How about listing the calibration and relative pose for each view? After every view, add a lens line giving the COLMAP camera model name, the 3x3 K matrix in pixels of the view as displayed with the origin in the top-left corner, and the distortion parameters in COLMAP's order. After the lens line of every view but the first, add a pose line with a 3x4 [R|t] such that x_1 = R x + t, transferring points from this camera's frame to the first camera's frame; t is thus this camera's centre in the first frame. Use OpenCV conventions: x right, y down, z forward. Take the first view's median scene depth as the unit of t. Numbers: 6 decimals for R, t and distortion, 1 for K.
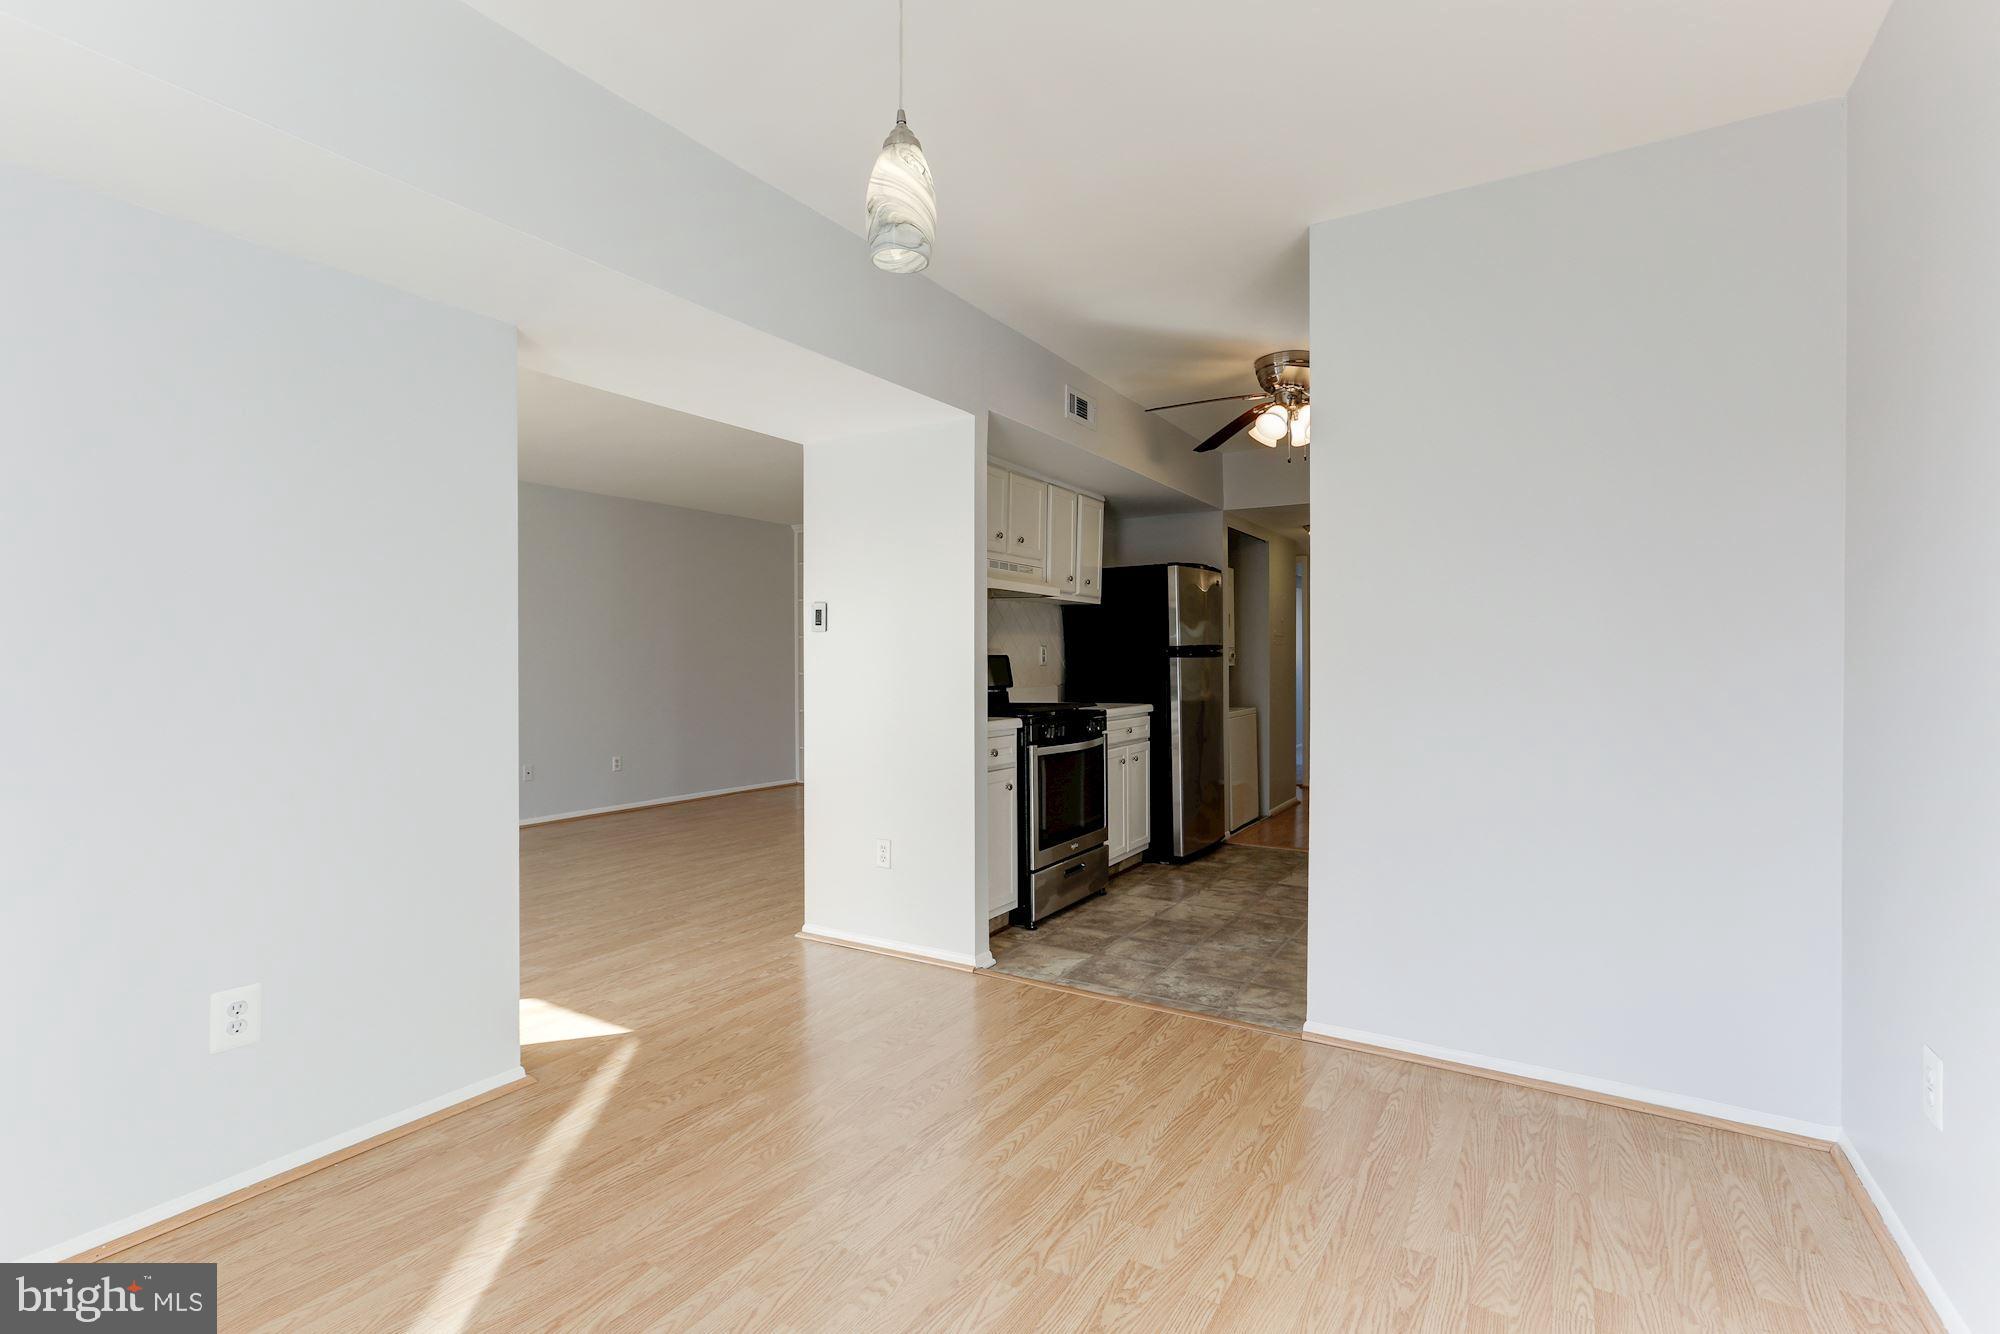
lens RADIAL K [[919.2, 0, 1000.0], [0, 919.2, 667.0], [0, 0, 1]] dist [-0.062337, 0.062066]
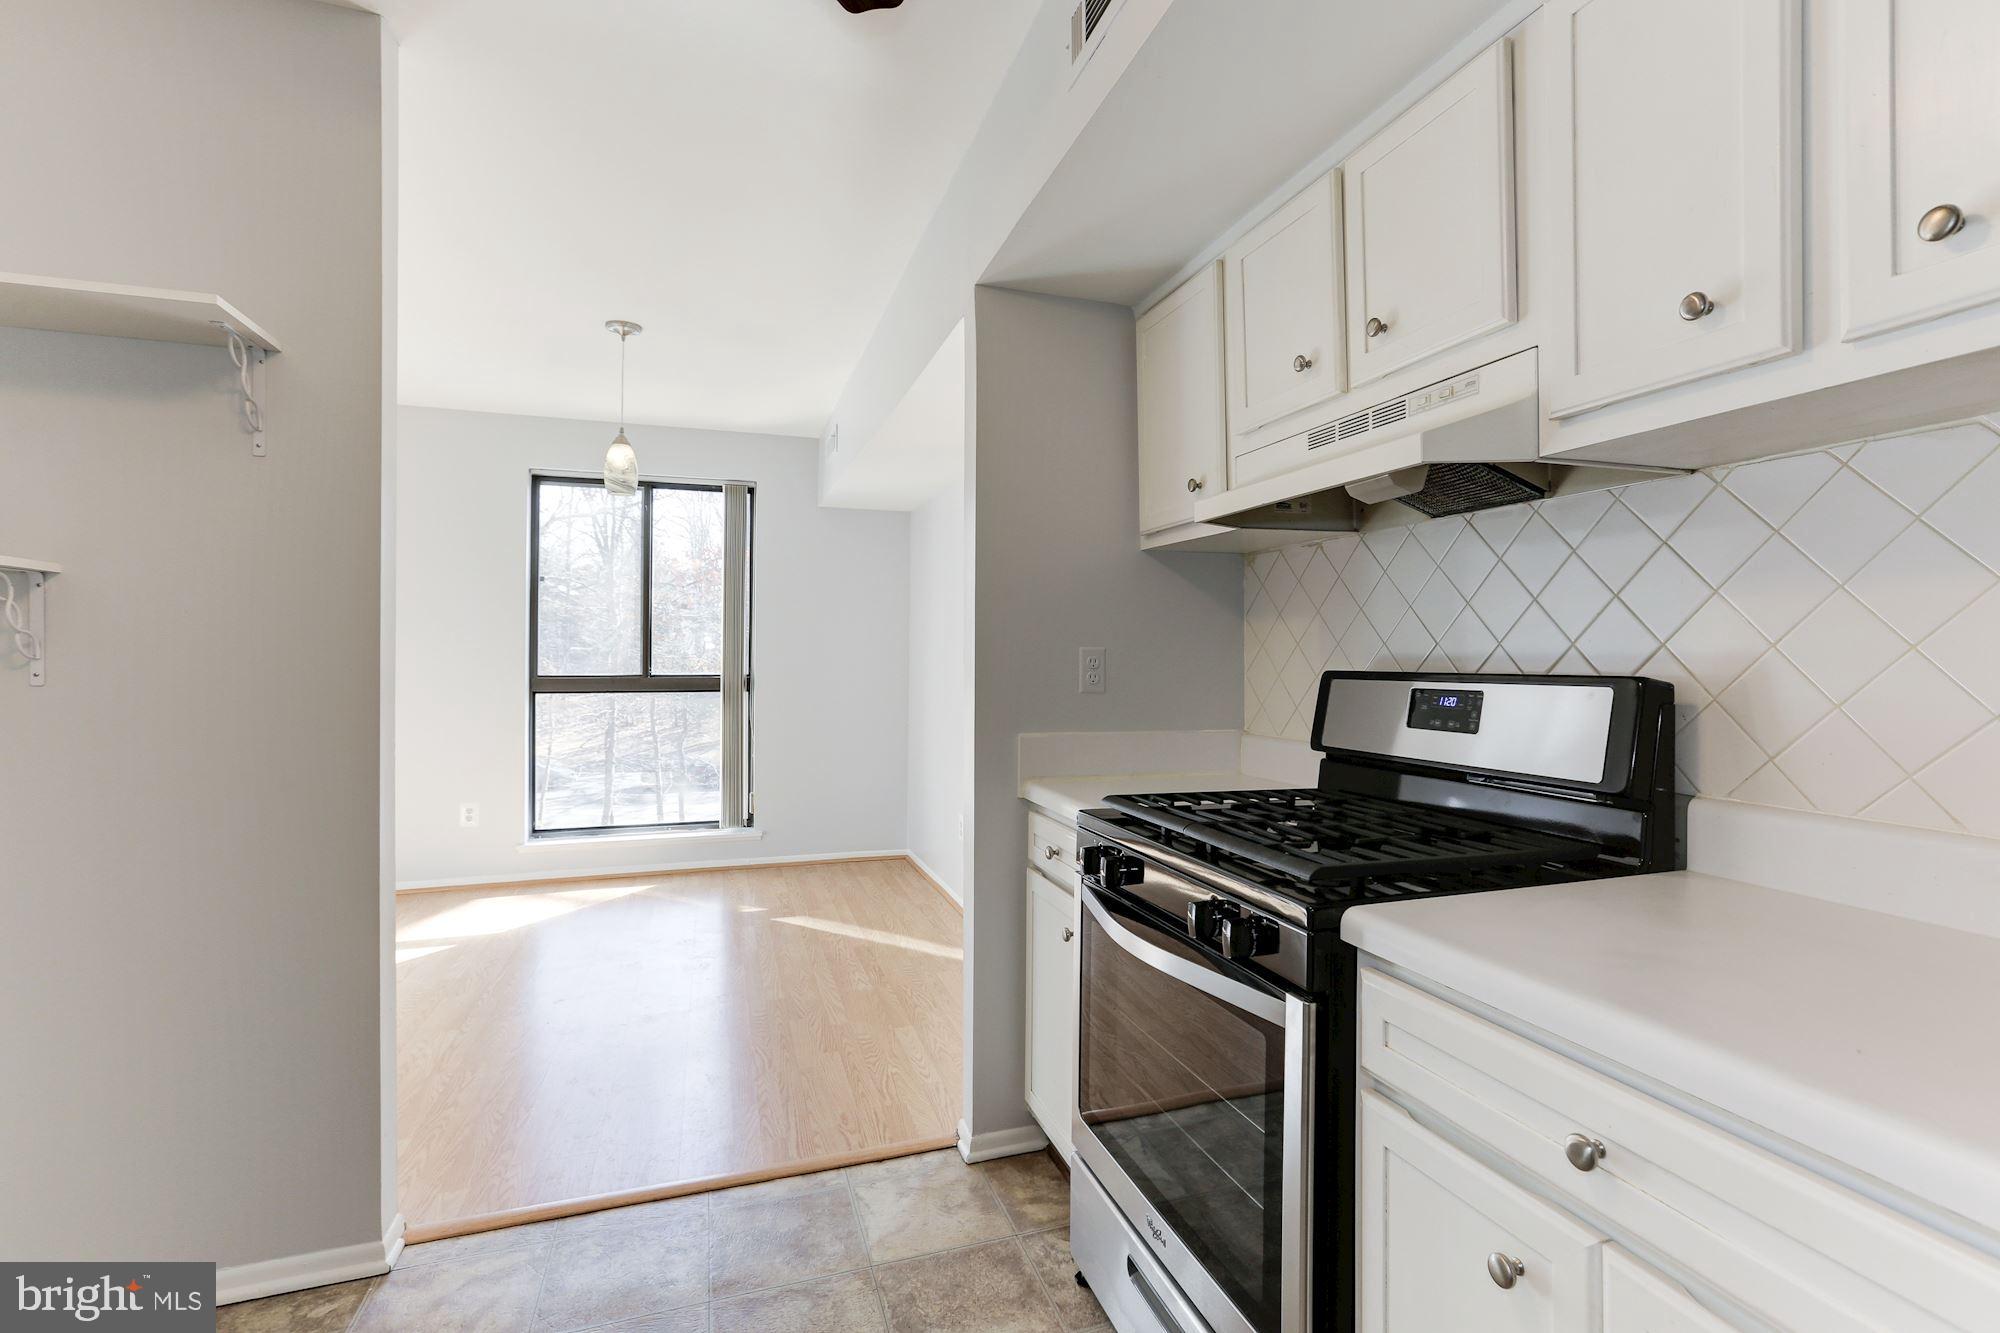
lens RADIAL K [[958.2, 0, 1039.9], [0, 958.2, 649.6], [0, 0, 1]] dist [-0.000979, 0.000688]
pose [[-0.632287, -0.005009, -0.774718, 0.452689], [-0.007277, 0.999973, -0.000525, -0.026177], [0.774700, 0.005306, -0.632307, 1.389636]]
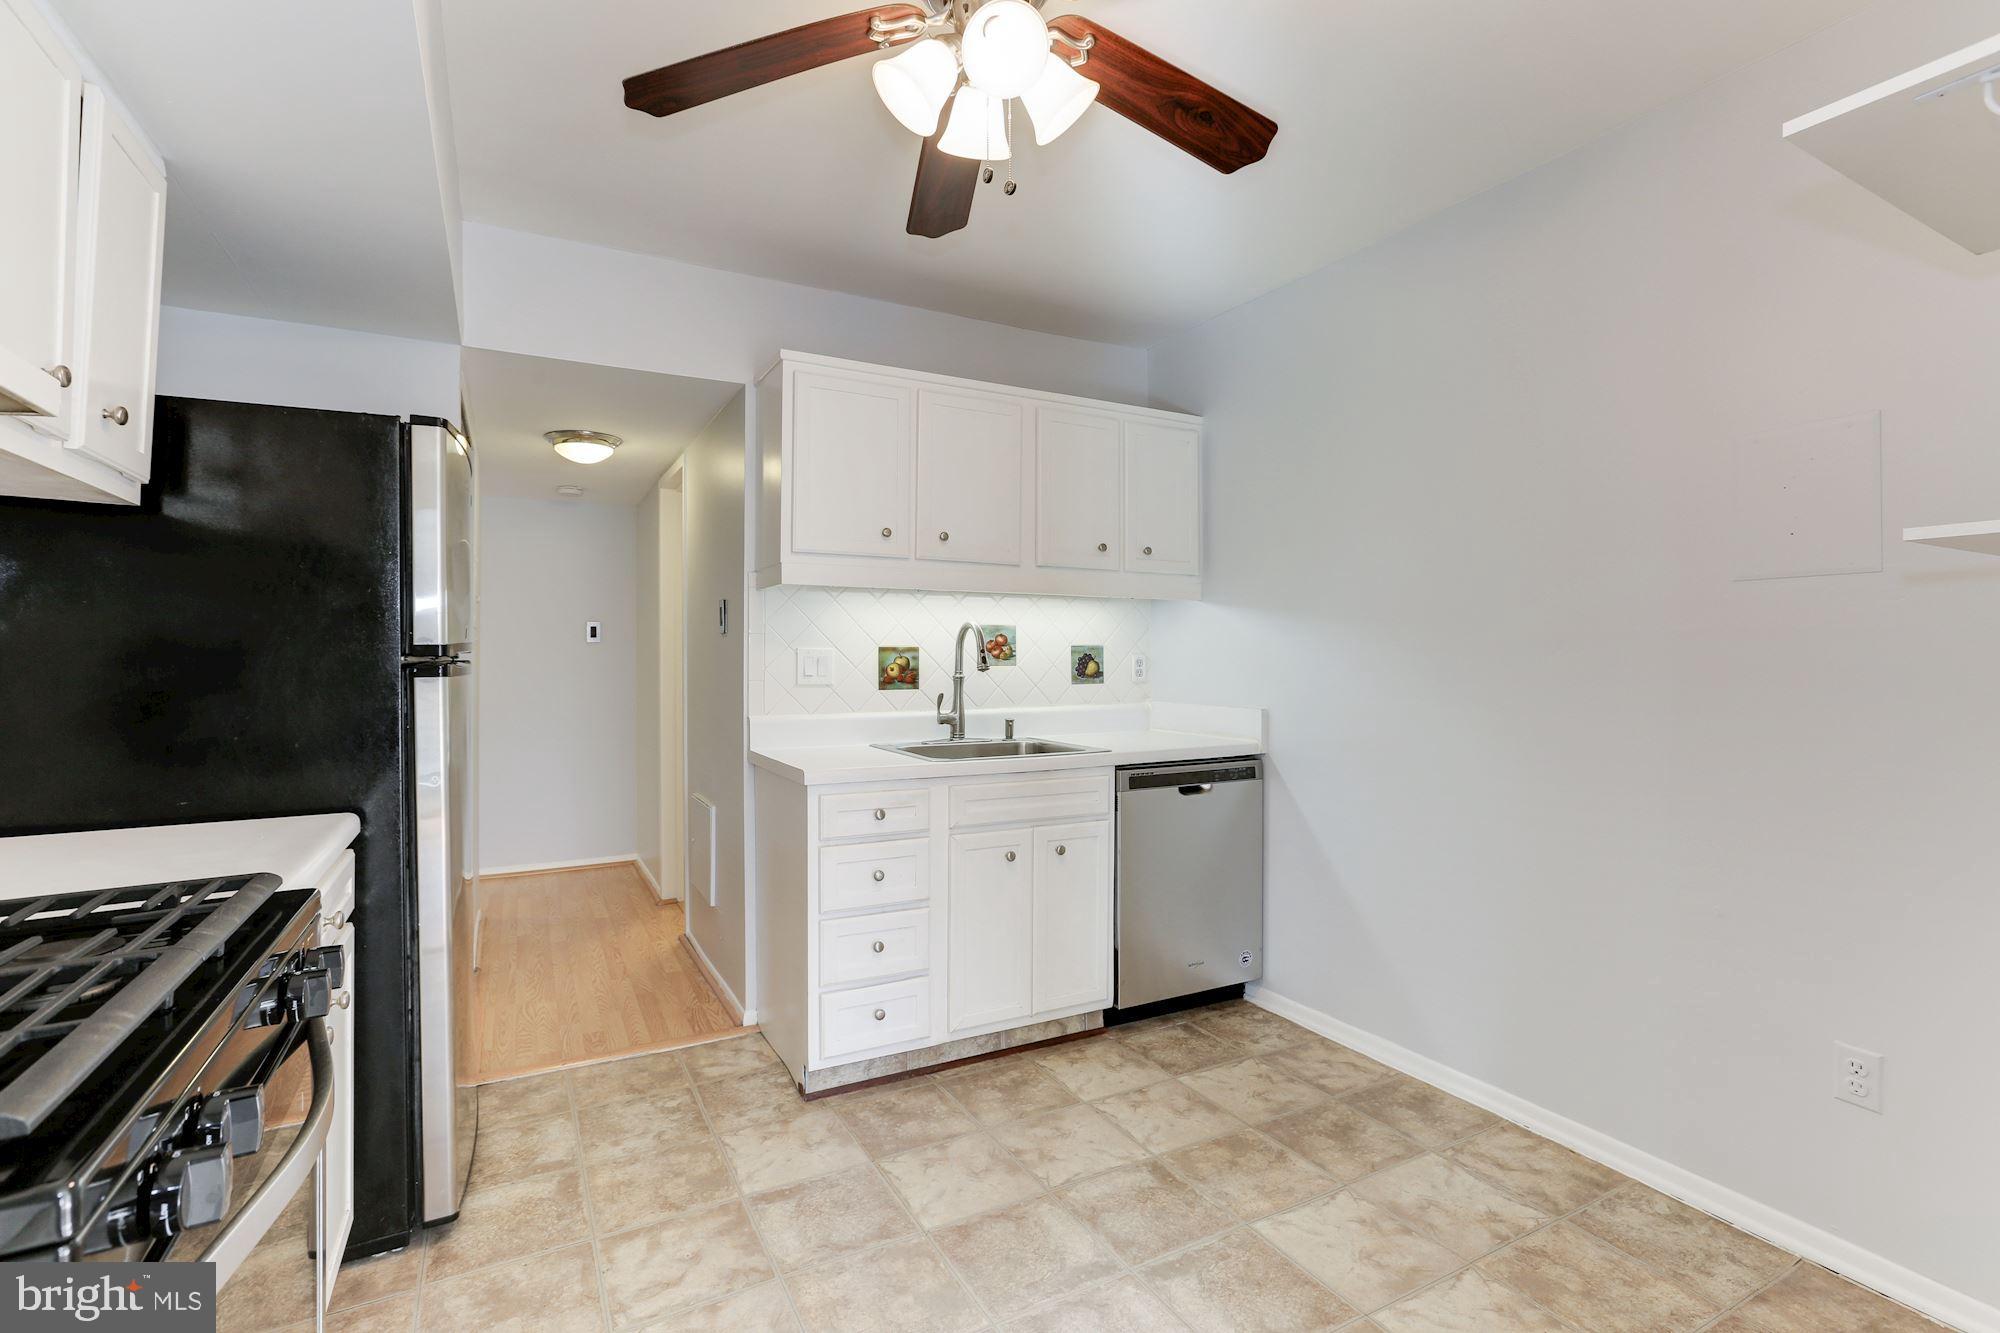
lens RADIAL K [[913.6, 0, 1018.0], [0, 913.6, 646.8], [0, 0, 1]] dist [-0.041082, 0.021293]
pose [[0.484716, 0.011826, 0.874592, -0.013487], [0.008970, 0.999789, -0.018490, -0.019870], [-0.874626, 0.016807, 0.484507, 0.882448]]
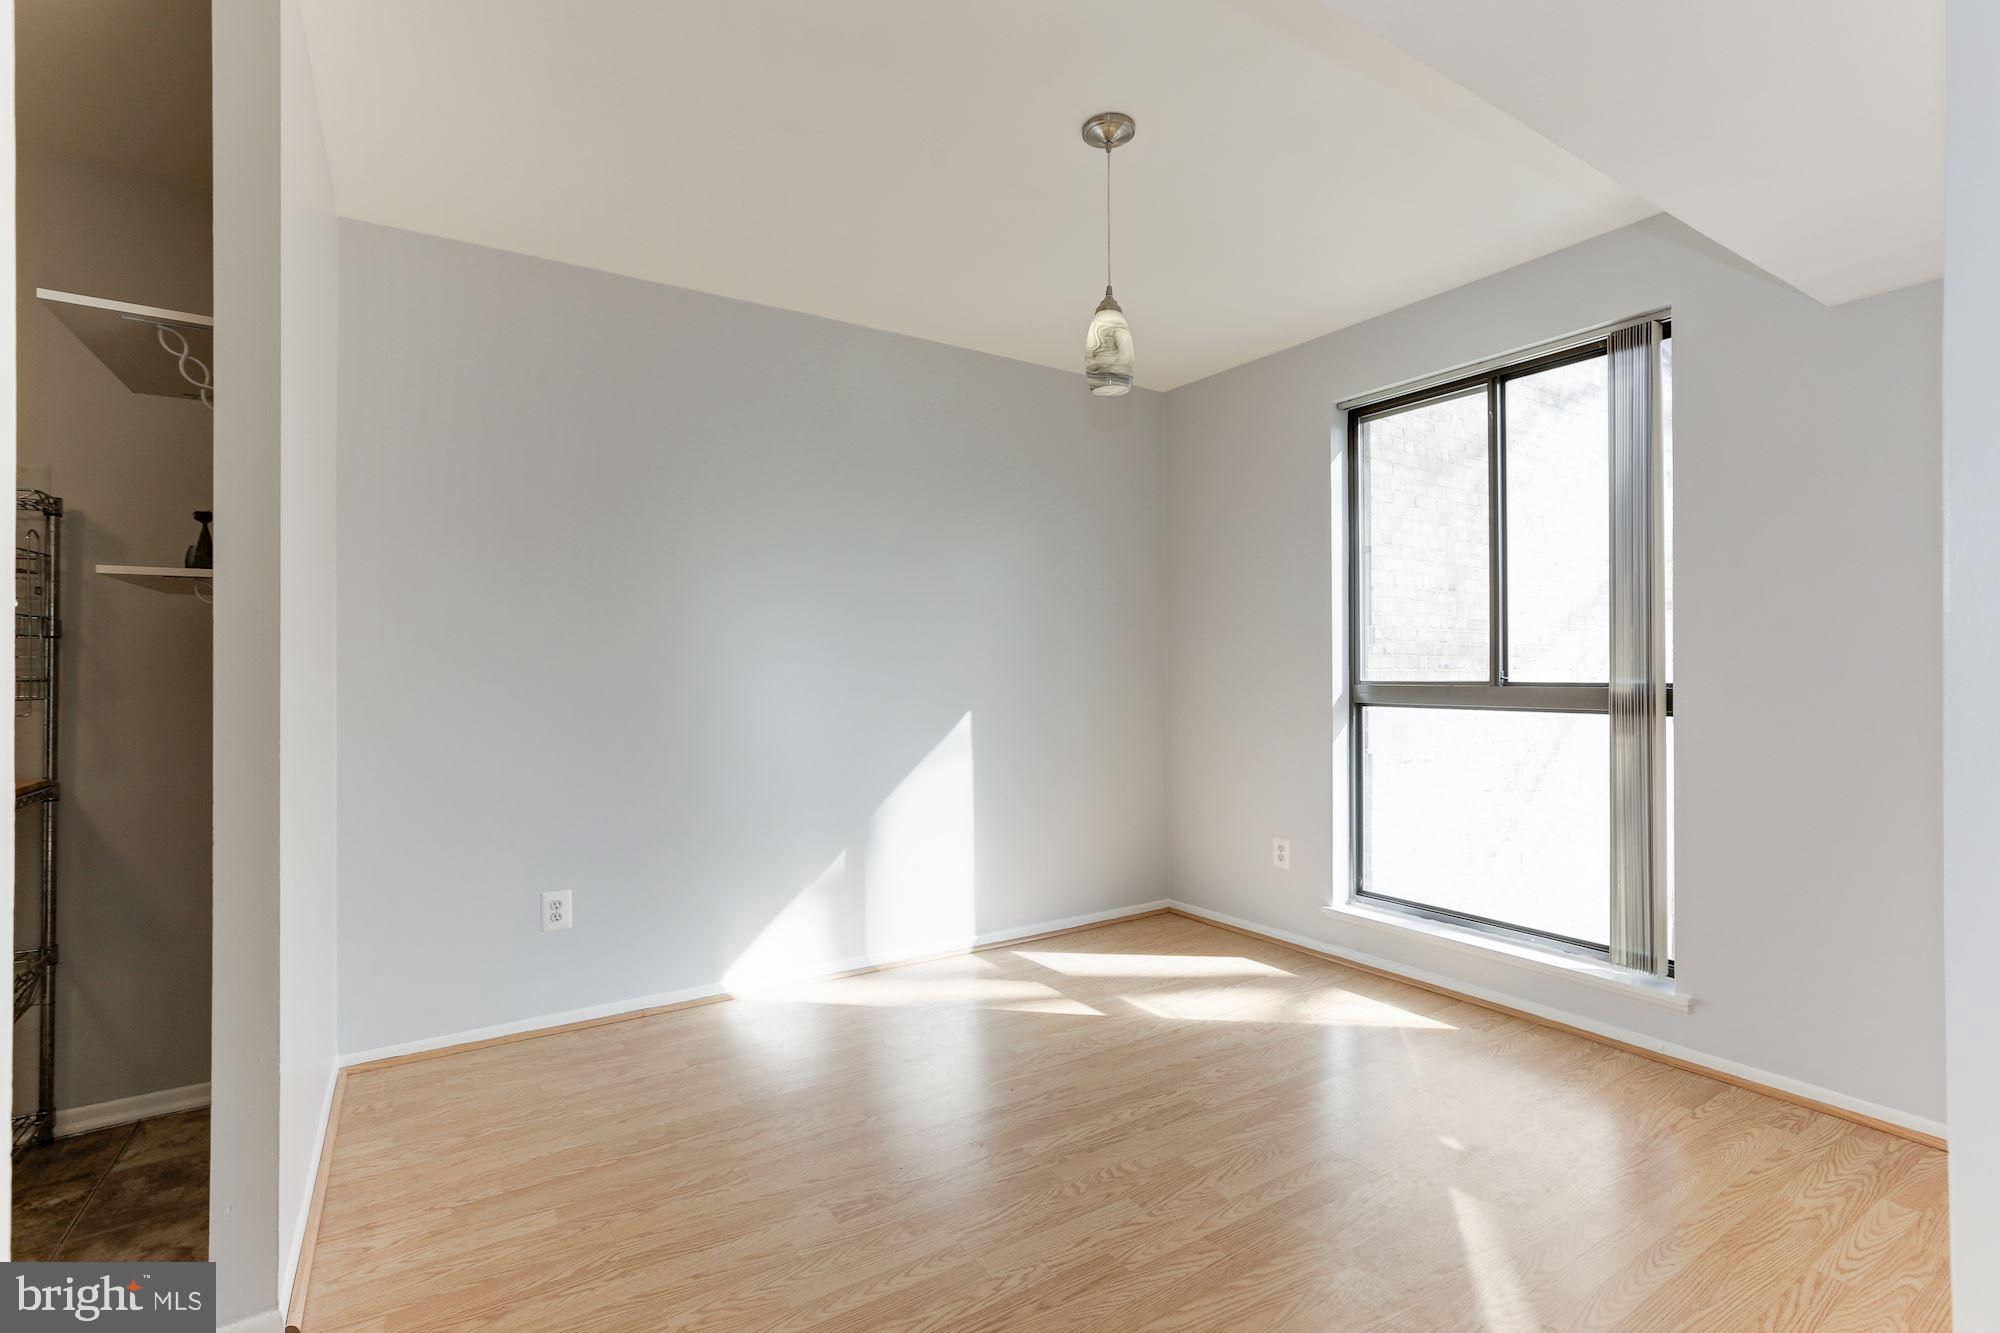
lens RADIAL K [[929.2, 0, 991.0], [0, 929.2, 662.6], [0, 0, 1]] dist [-0.032480, 0.022864]
pose [[-0.899824, 0.008570, 0.436169, -0.240481], [0.009464, 0.999955, -0.000121, -0.007196], [-0.436150, 0.004019, -0.899865, 1.001821]]
